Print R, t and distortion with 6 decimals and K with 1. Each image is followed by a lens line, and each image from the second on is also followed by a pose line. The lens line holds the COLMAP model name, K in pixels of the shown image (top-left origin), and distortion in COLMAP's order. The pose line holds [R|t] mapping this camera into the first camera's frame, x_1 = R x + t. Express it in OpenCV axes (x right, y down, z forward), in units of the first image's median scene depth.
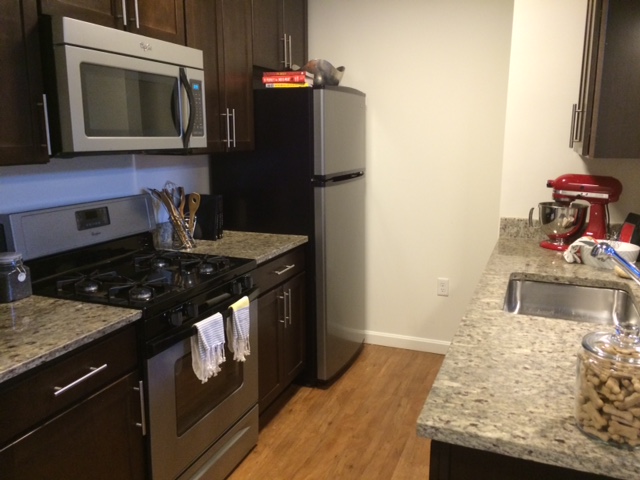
lens RADIAL K [[542.6, 0, 320.0], [0, 542.6, 240.0], [0, 0, 1]] dist [0.076340, -0.103094]
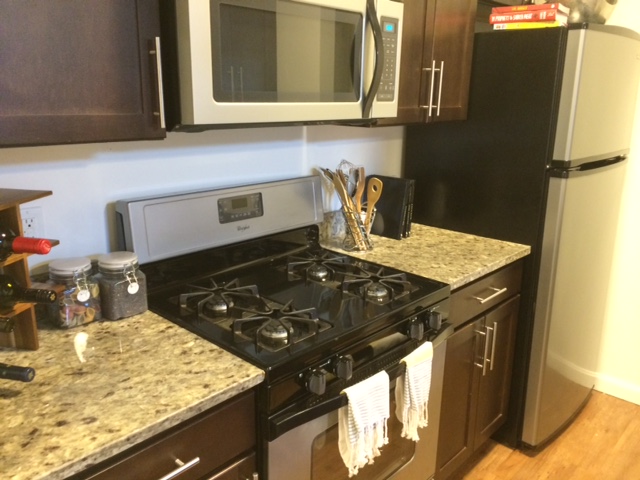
lens RADIAL K [[542.6, 0, 320.0], [0, 542.6, 240.0], [0, 0, 1]] dist [0.076340, -0.103094]
pose [[0.931229, 0.111210, -0.347051, -0.039898], [-0.085788, 0.992435, 0.087828, -0.068995], [0.354193, -0.052016, 0.933725, 0.313825]]
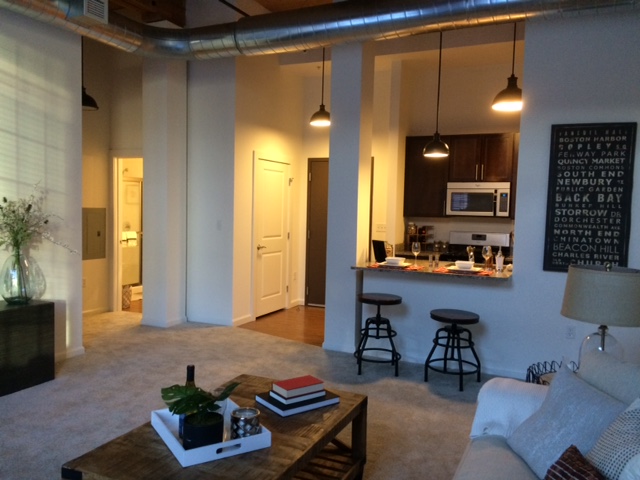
lens RADIAL K [[542.6, 0, 320.0], [0, 542.6, 240.0], [0, 0, 1]] dist [0.076340, -0.103094]
pose [[-0.055962, 0.063437, -0.996416, 2.650645], [-0.209260, 0.975069, 0.073830, -0.062148], [0.976257, 0.212642, -0.041292, 0.232274]]
